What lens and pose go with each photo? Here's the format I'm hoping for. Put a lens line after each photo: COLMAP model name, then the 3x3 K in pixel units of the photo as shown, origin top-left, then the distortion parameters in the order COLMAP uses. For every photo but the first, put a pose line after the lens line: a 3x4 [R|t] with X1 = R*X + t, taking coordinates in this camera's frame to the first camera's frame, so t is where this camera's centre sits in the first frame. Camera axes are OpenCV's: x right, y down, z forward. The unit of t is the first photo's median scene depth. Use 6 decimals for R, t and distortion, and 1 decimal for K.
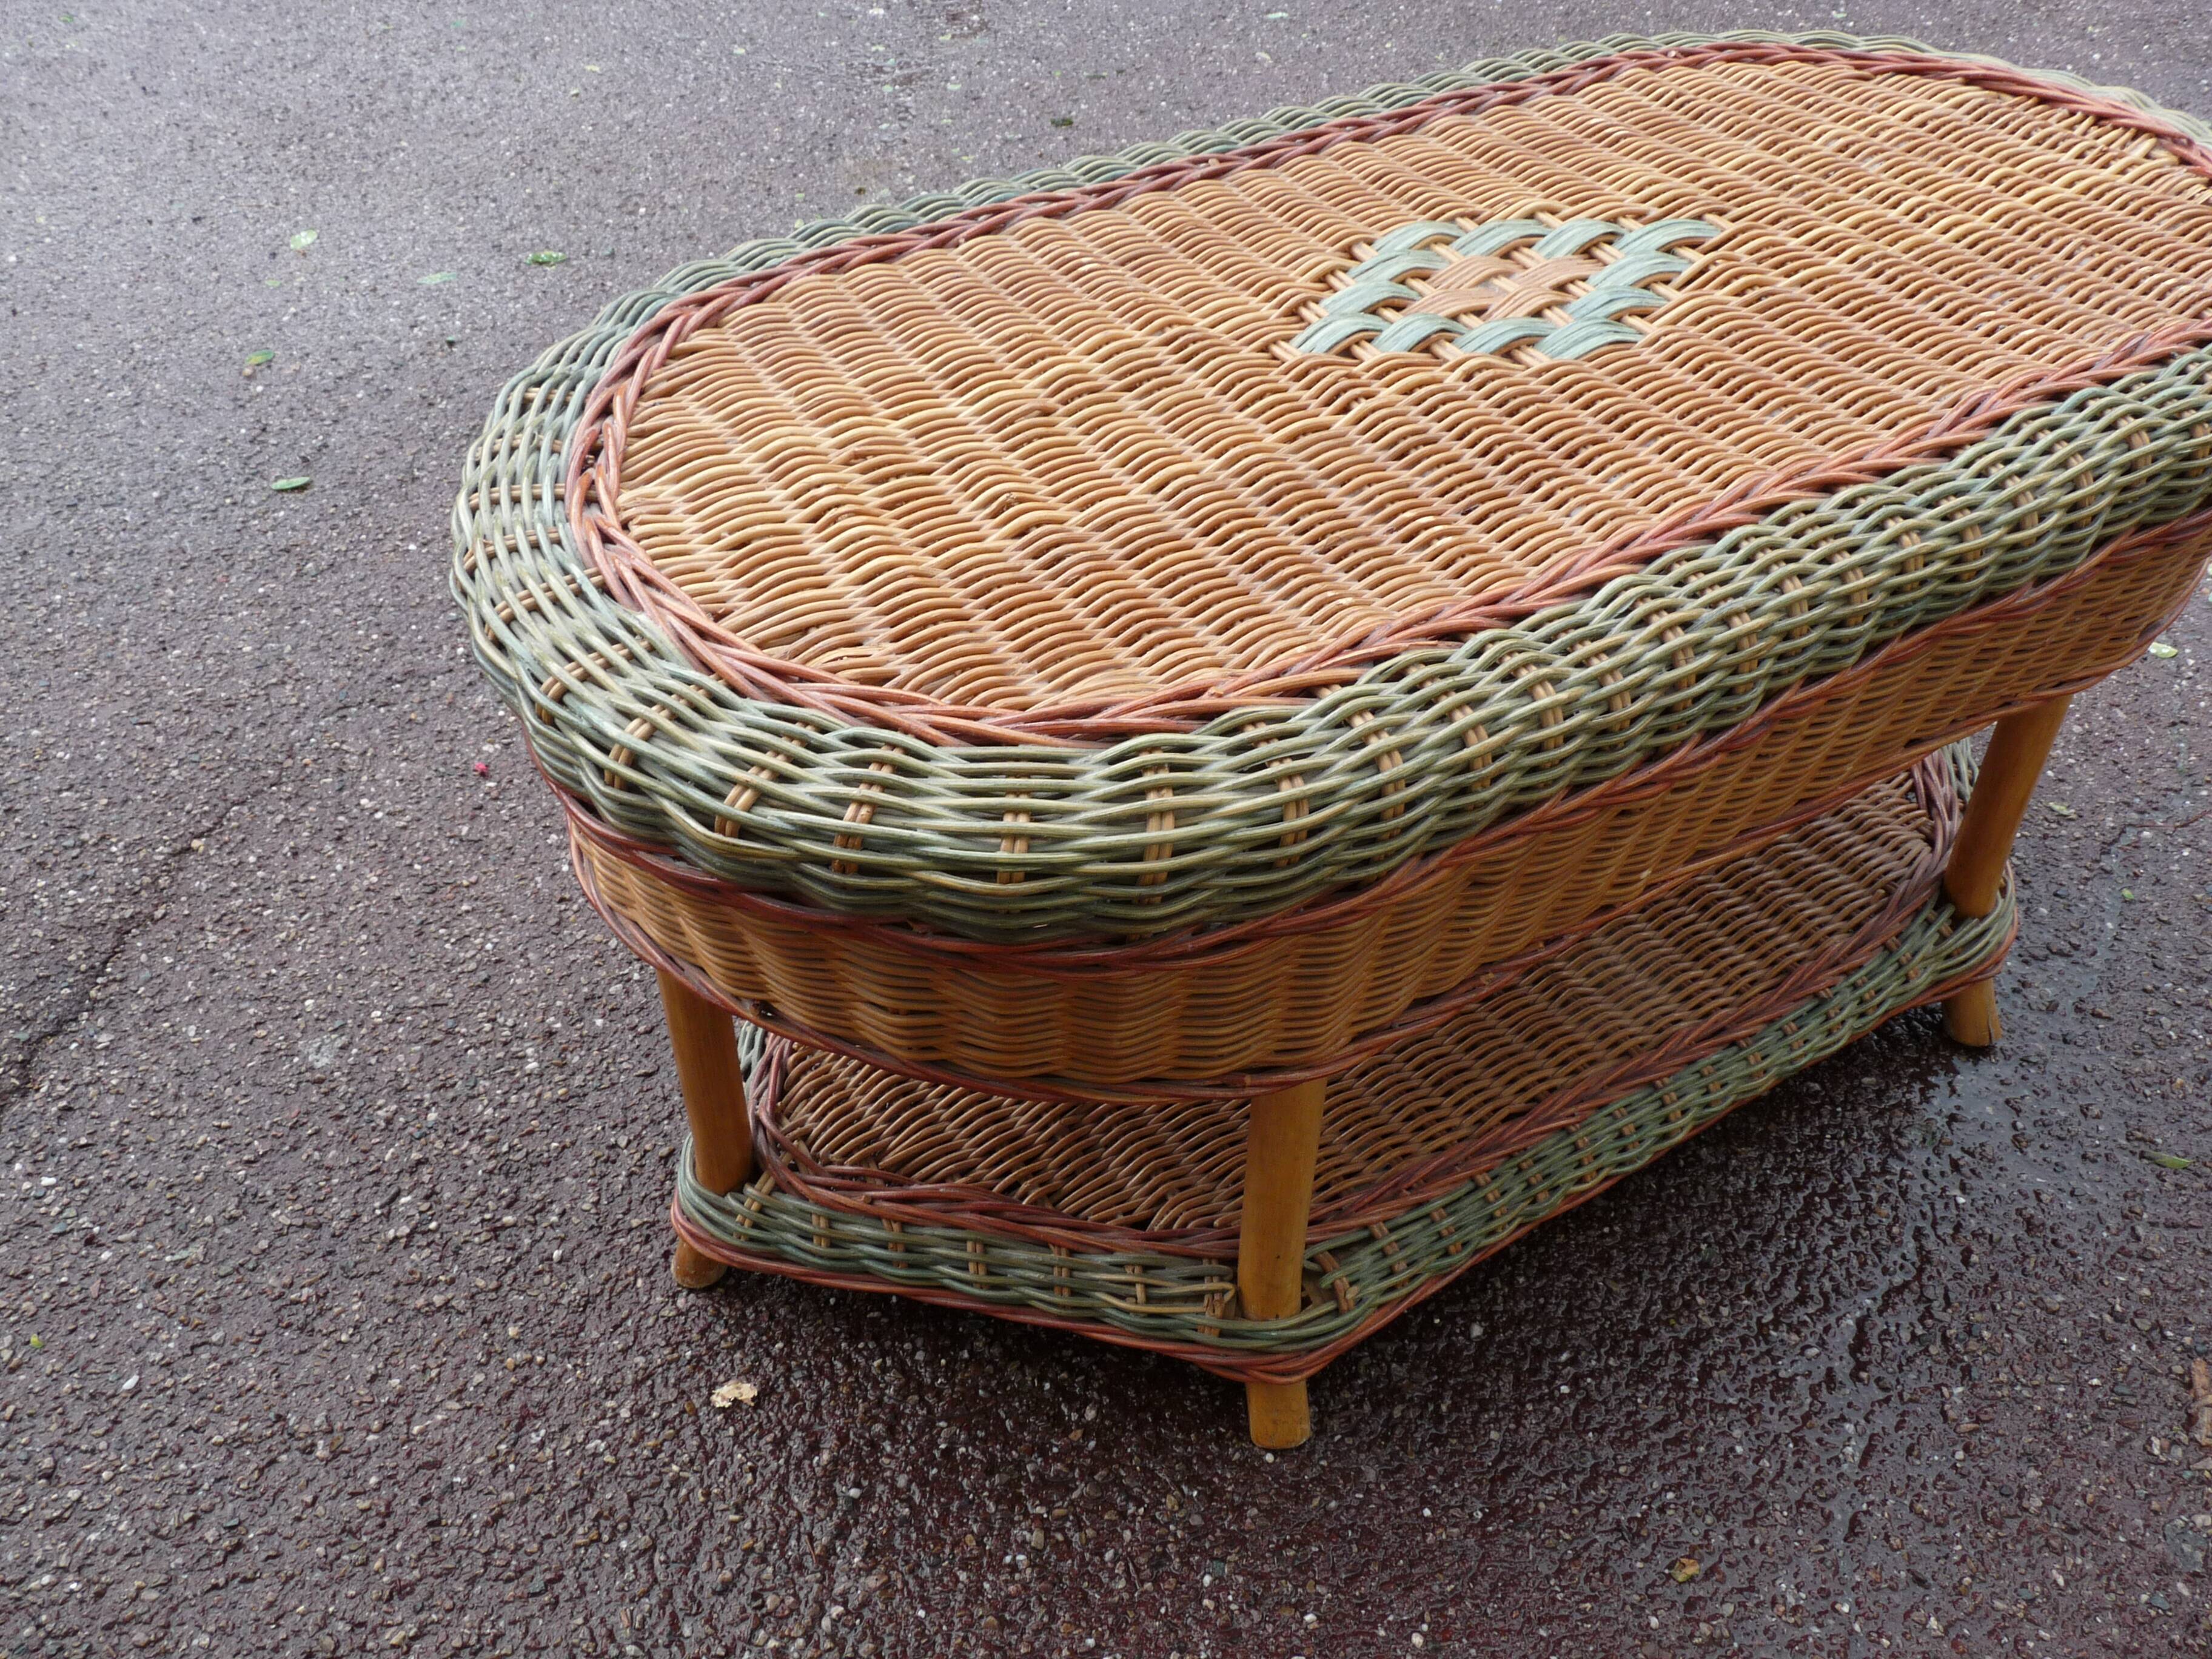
lens RADIAL K [[1789.1, 0, 1087.7], [0, 1789.1, 825.7], [0, 0, 1]] dist [-0.025956, -0.003424]
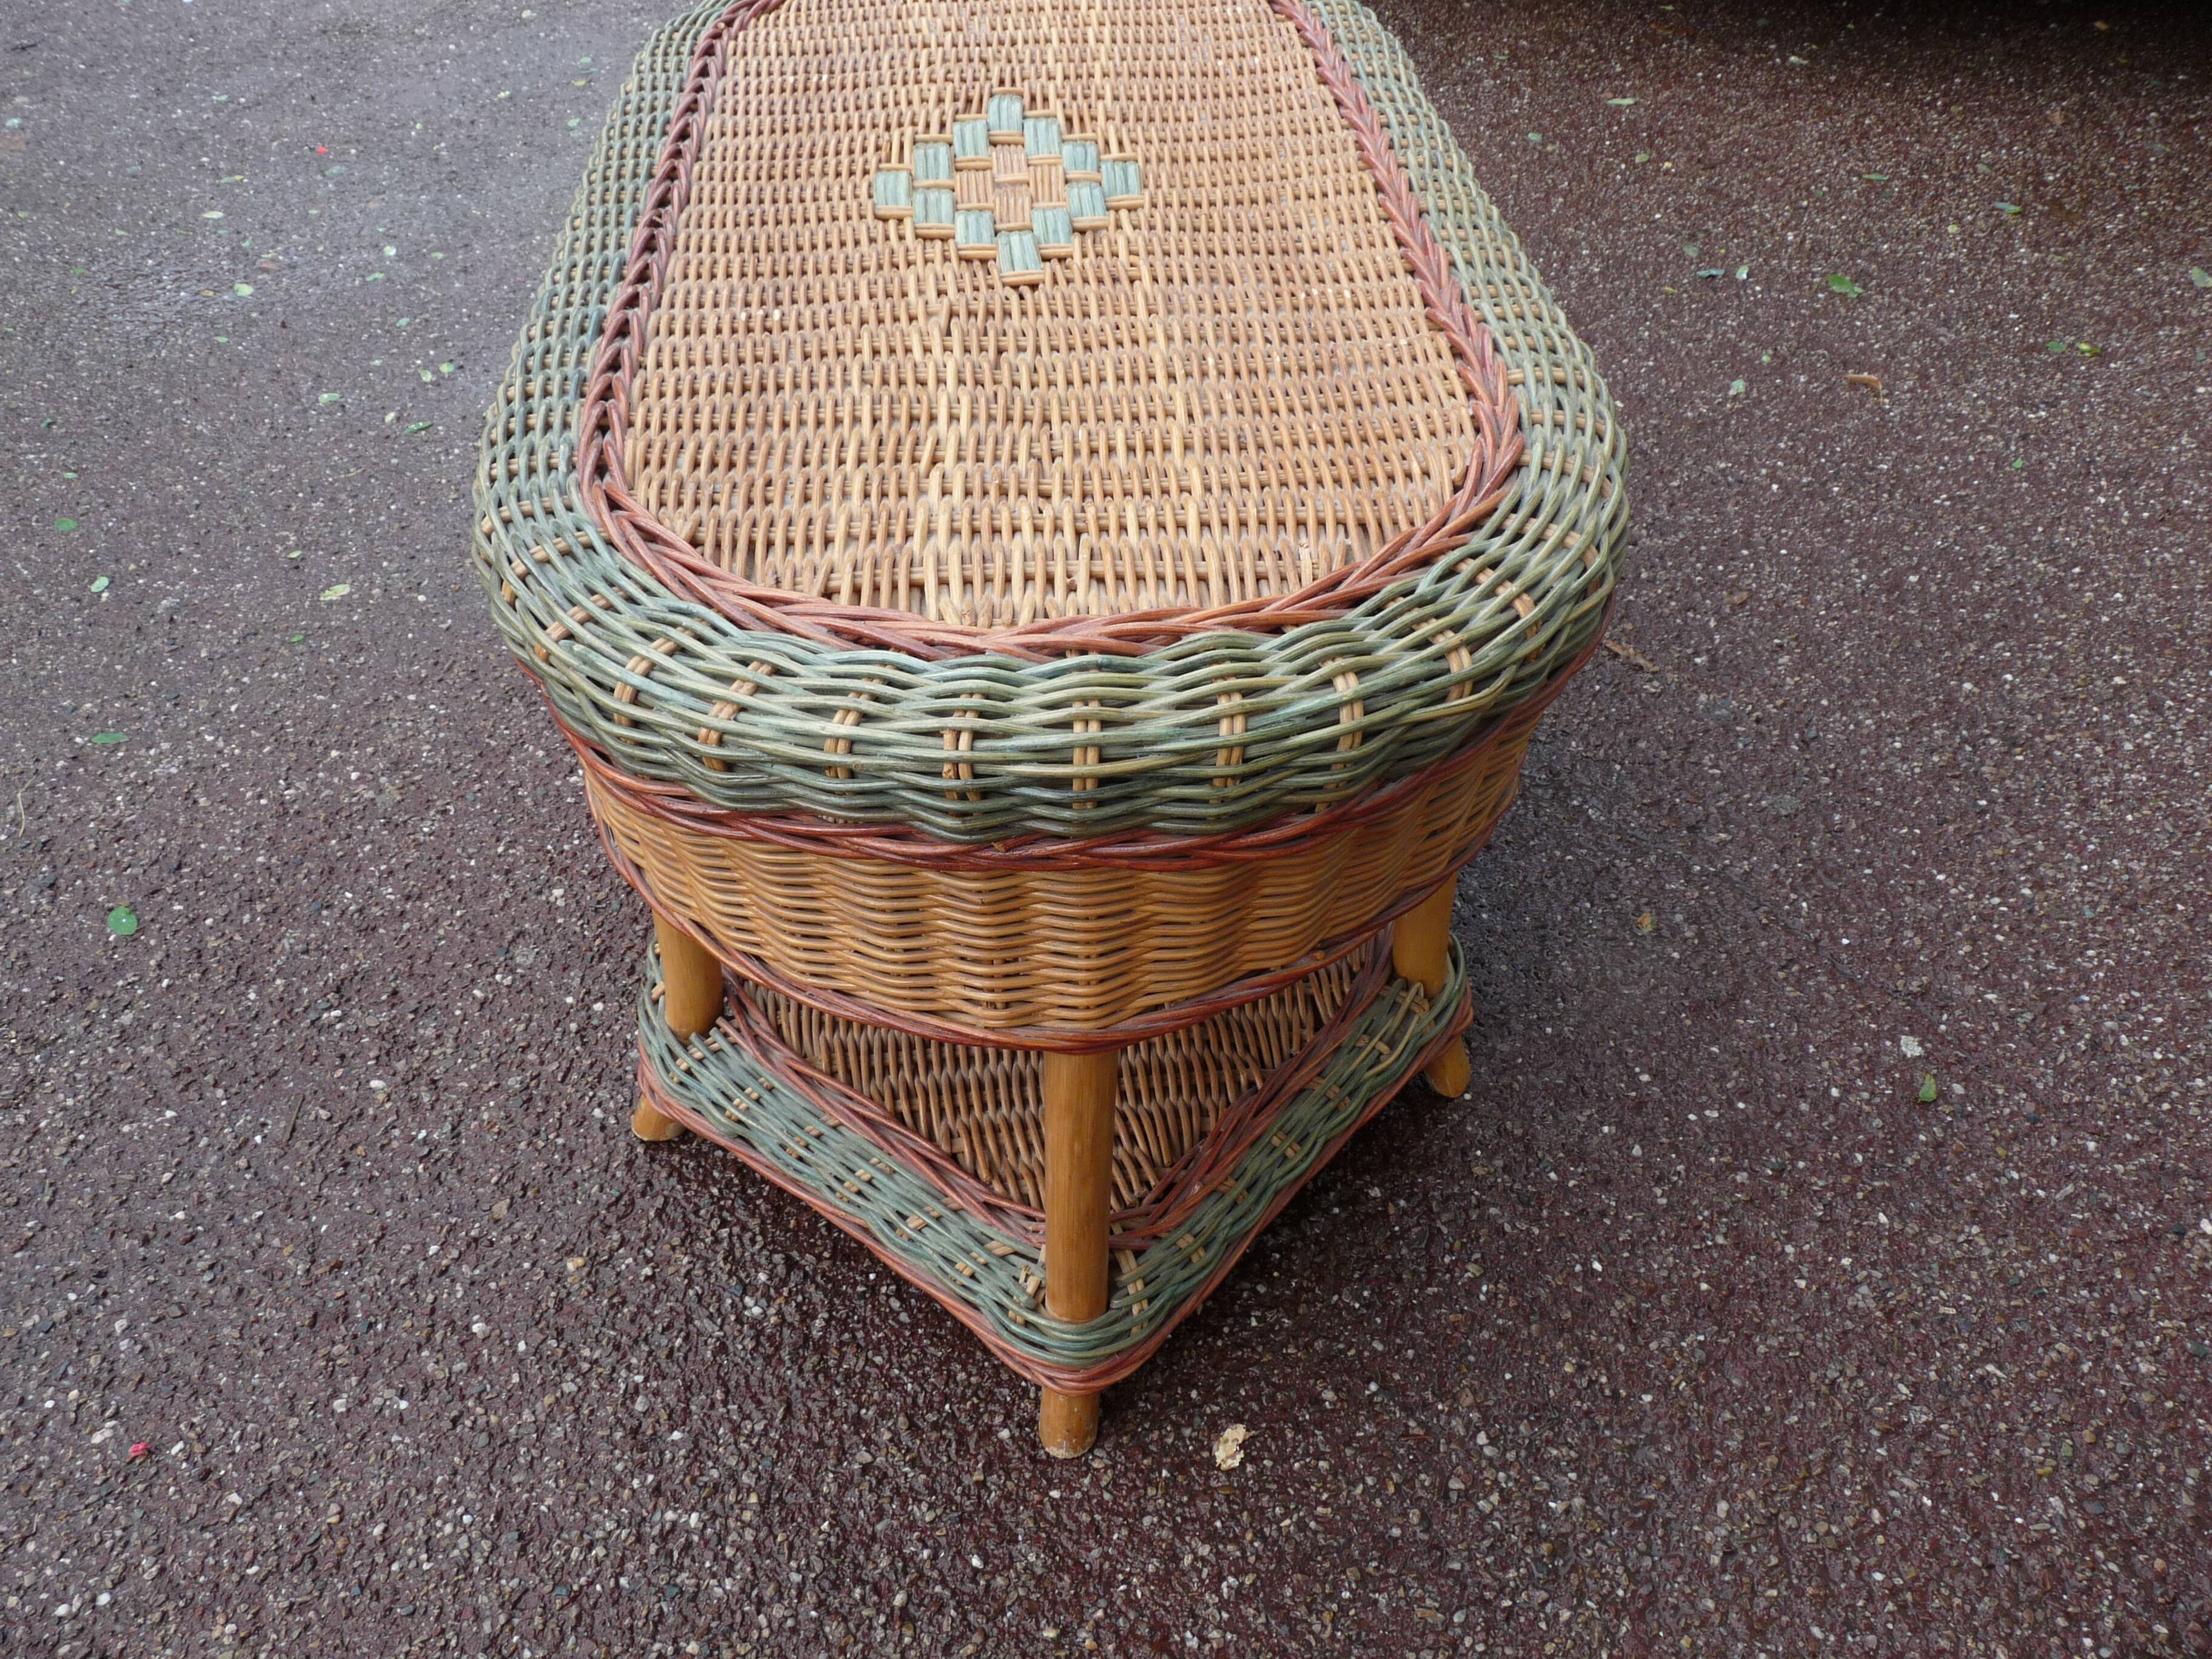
lens RADIAL K [[1789.1, 0, 1091.1], [0, 1789.1, 816.7], [0, 0, 1]] dist [-0.025956, -0.003424]
pose [[0.458302, -0.584765, 0.669335, -0.698901], [0.616788, 0.751478, 0.234208, -0.217494], [-0.639947, 0.305500, 0.705080, 0.267735]]
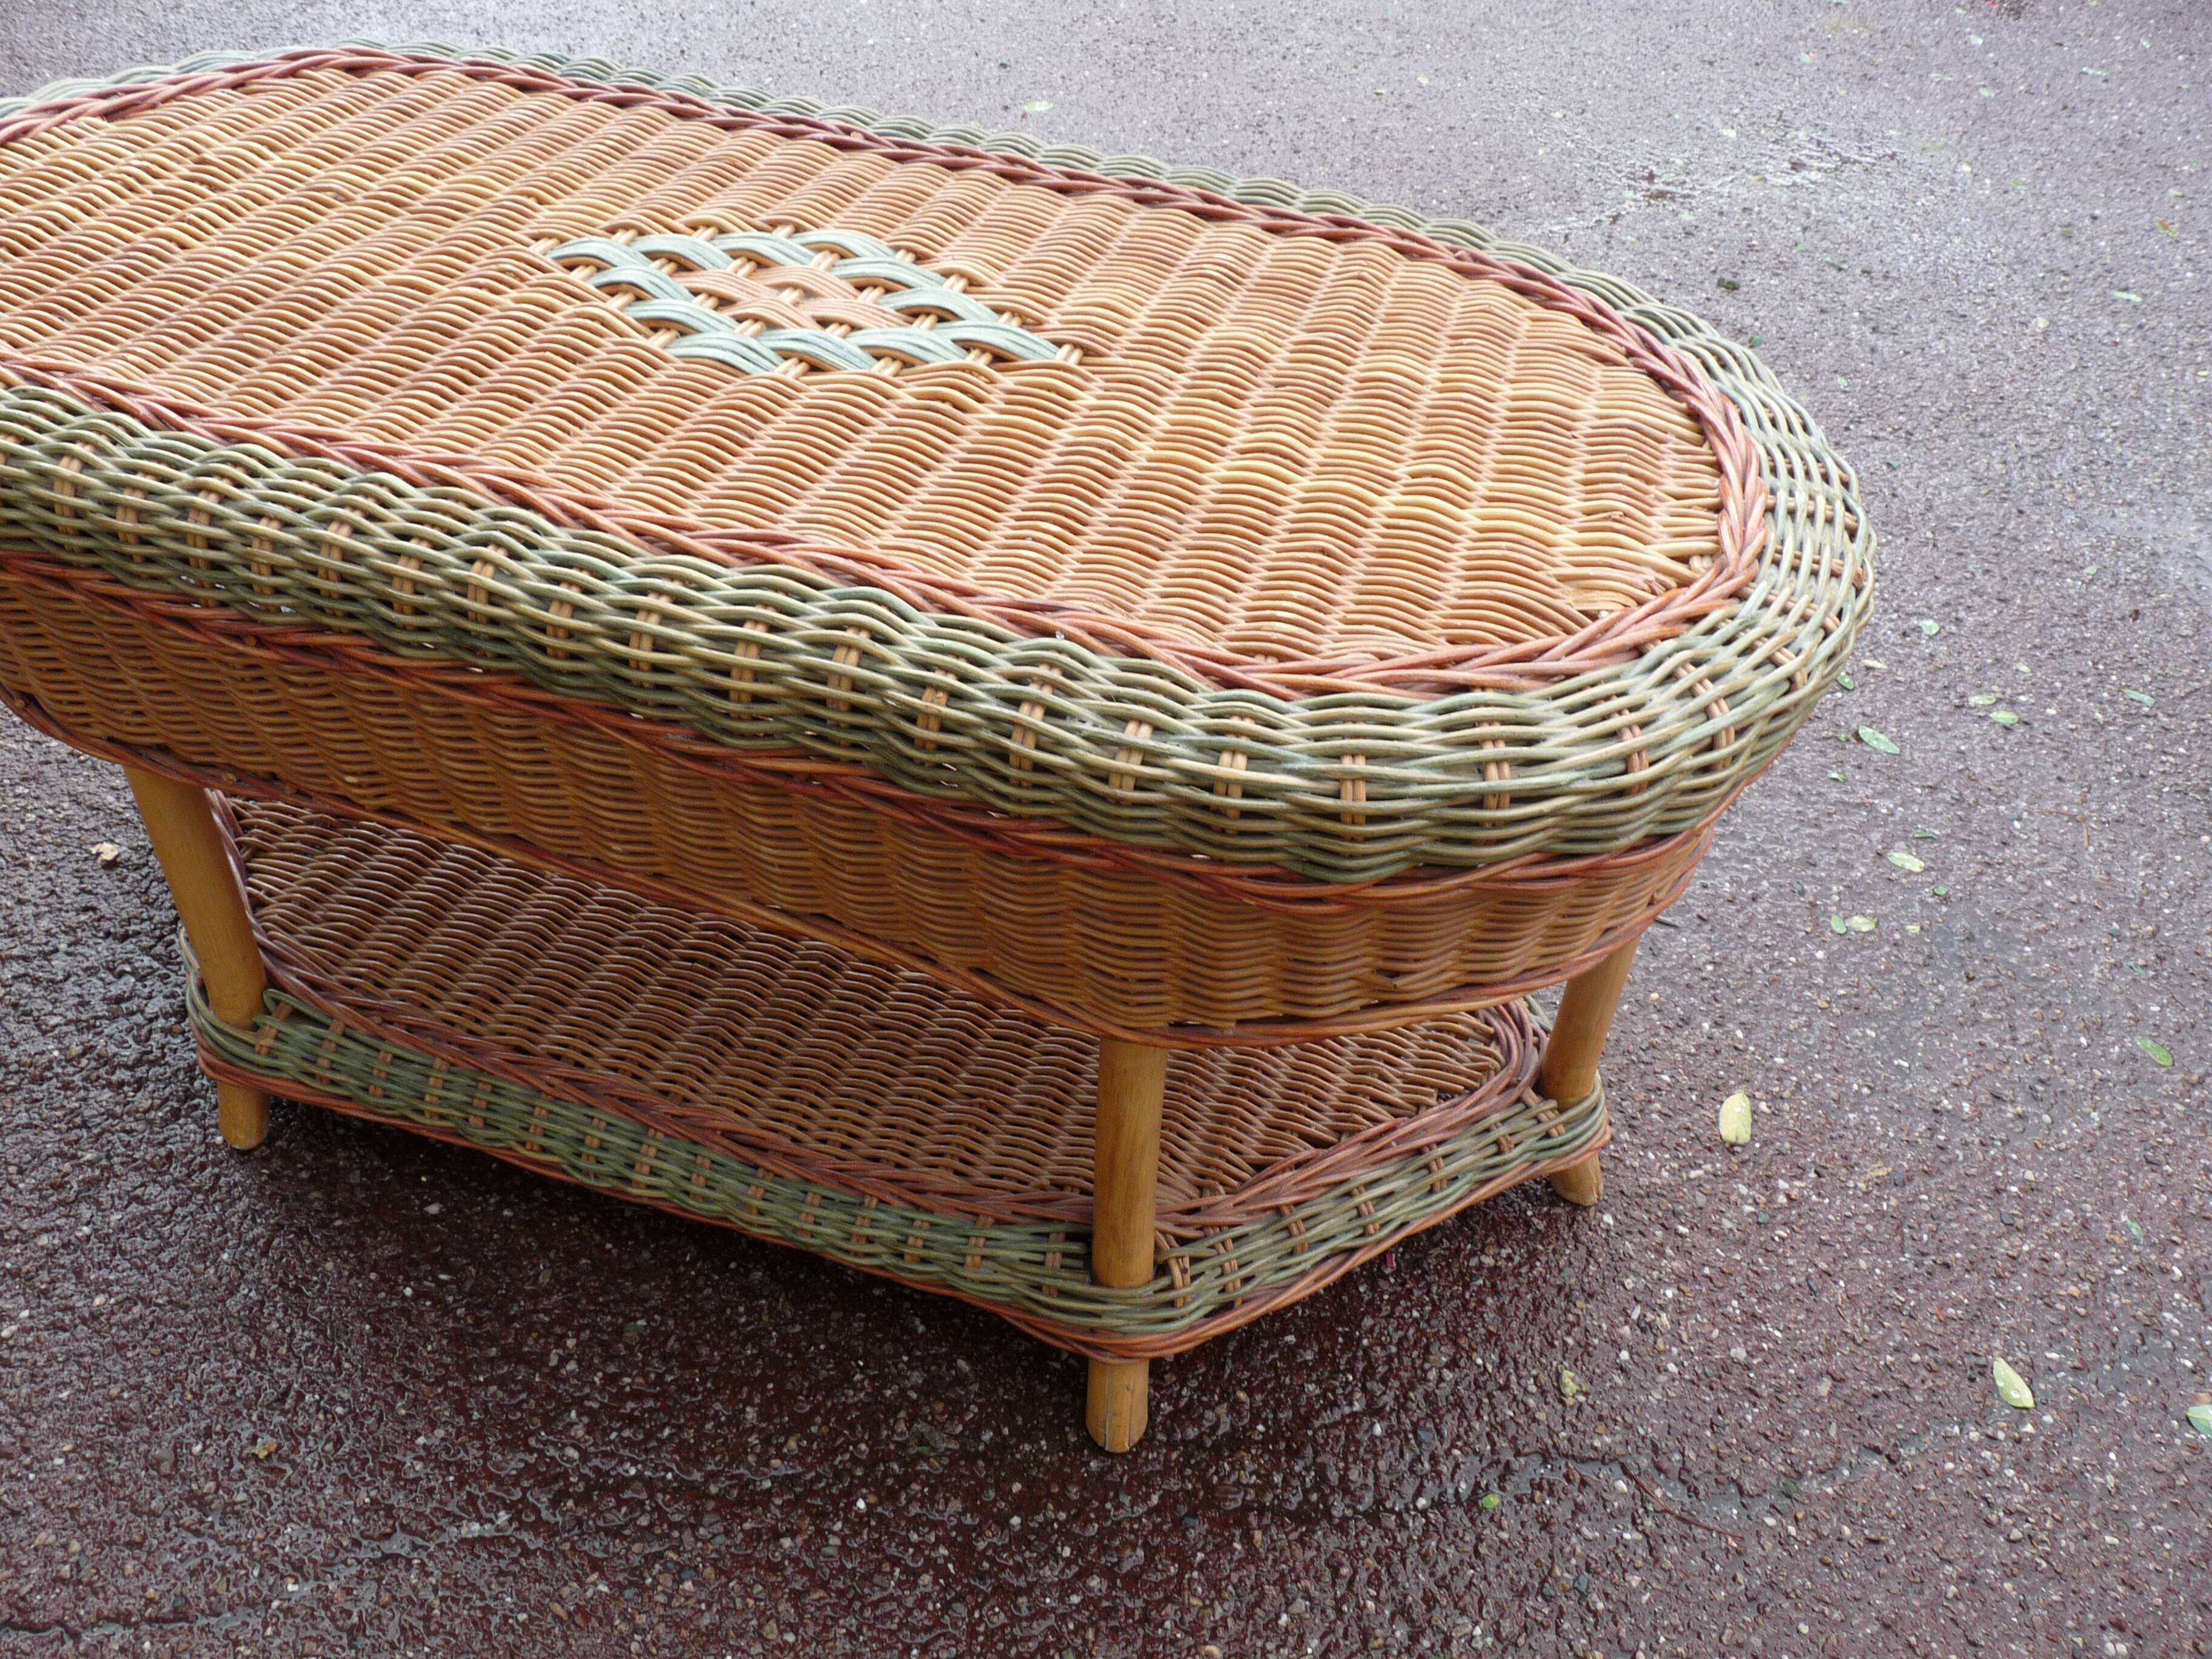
lens RADIAL K [[1789.1, 0, 1086.0], [0, 1789.1, 828.6], [0, 0, 1]] dist [-0.025956, -0.003424]
pose [[0.654616, 0.535487, -0.533603, 0.962727], [-0.552359, 0.820722, 0.145995, -0.279073], [0.516118, 0.199169, 0.833039, 0.303240]]
